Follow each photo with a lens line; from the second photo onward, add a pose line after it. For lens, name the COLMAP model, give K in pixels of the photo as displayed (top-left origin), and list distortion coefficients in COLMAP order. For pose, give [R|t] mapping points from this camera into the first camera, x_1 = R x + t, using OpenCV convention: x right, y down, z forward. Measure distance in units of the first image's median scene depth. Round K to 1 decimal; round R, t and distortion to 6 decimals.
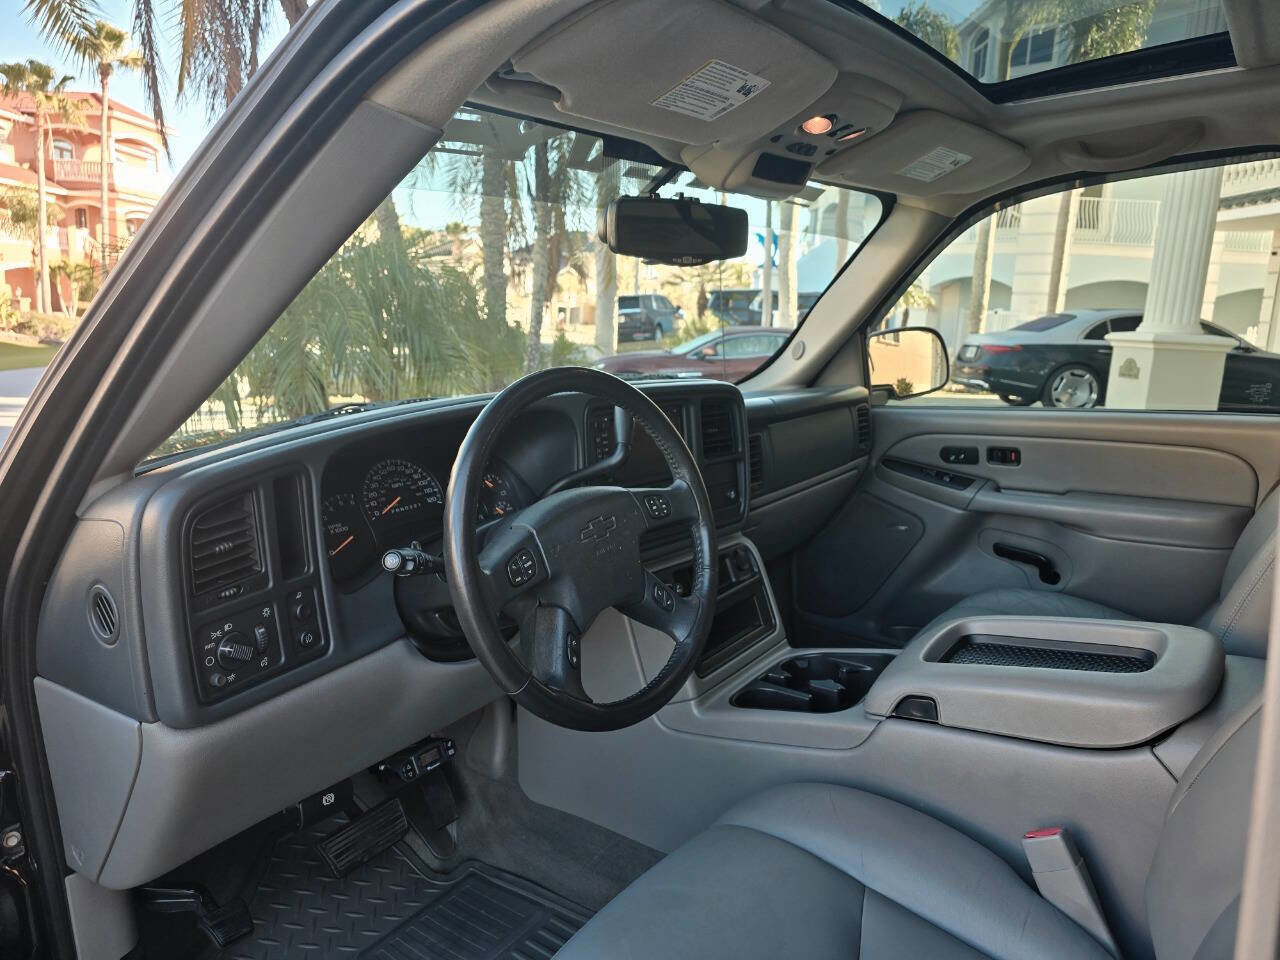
lens RADIAL K [[903.2, 0, 638.3], [0, 903.2, 485.6], [0, 0, 1]] dist [0.001485, -0.001260]
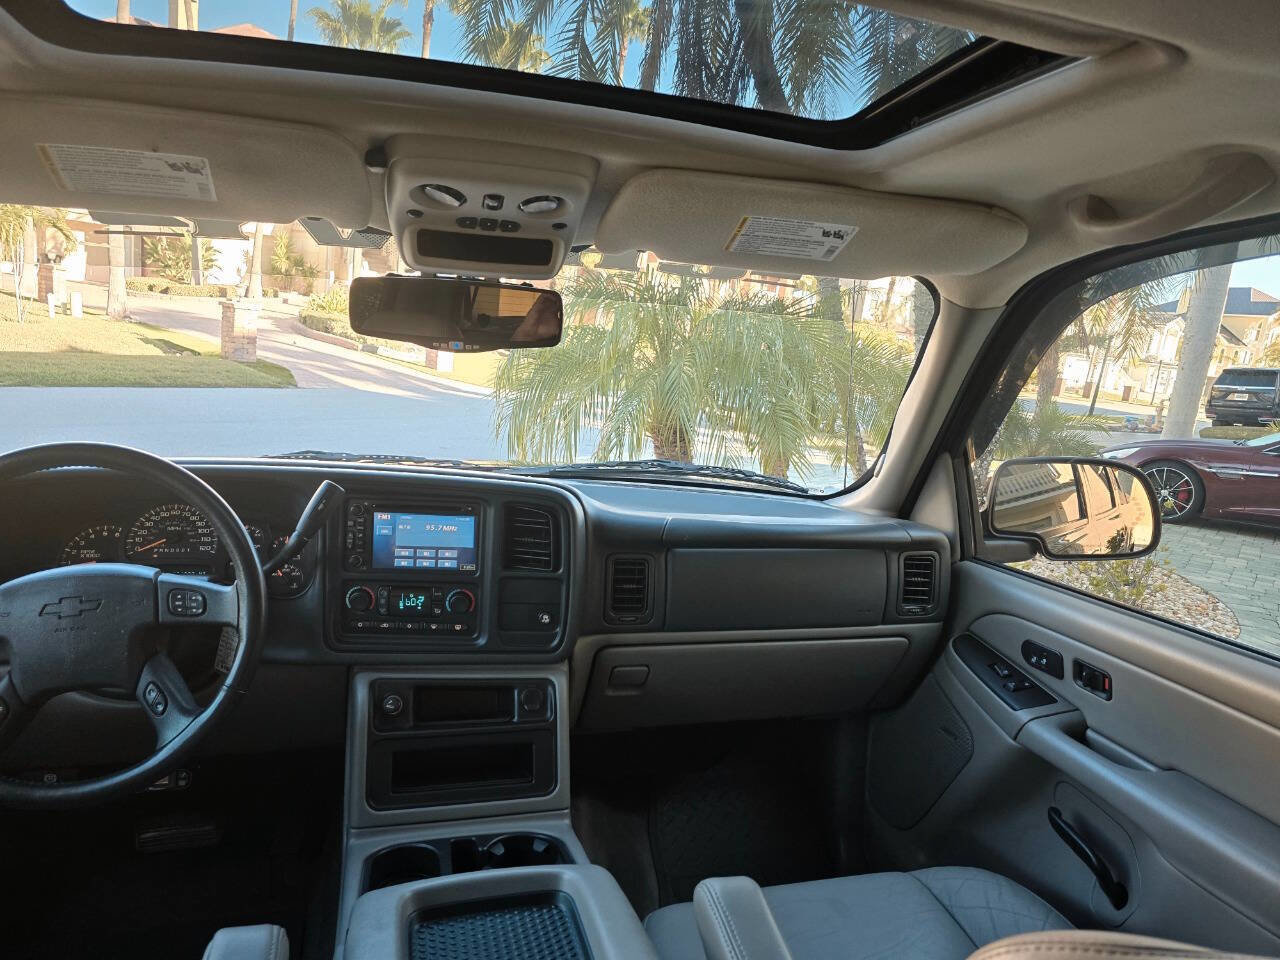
lens RADIAL K [[872.5, 0, 638.3], [0, 872.5, 477.1], [0, 0, 1]] dist [0.058578, -0.043609]
pose [[0.779673, 0.165739, -0.603855, 0.498894], [-0.198963, 0.979933, 0.012067, -0.114573], [0.593737, 0.110737, 0.797003, 0.286307]]
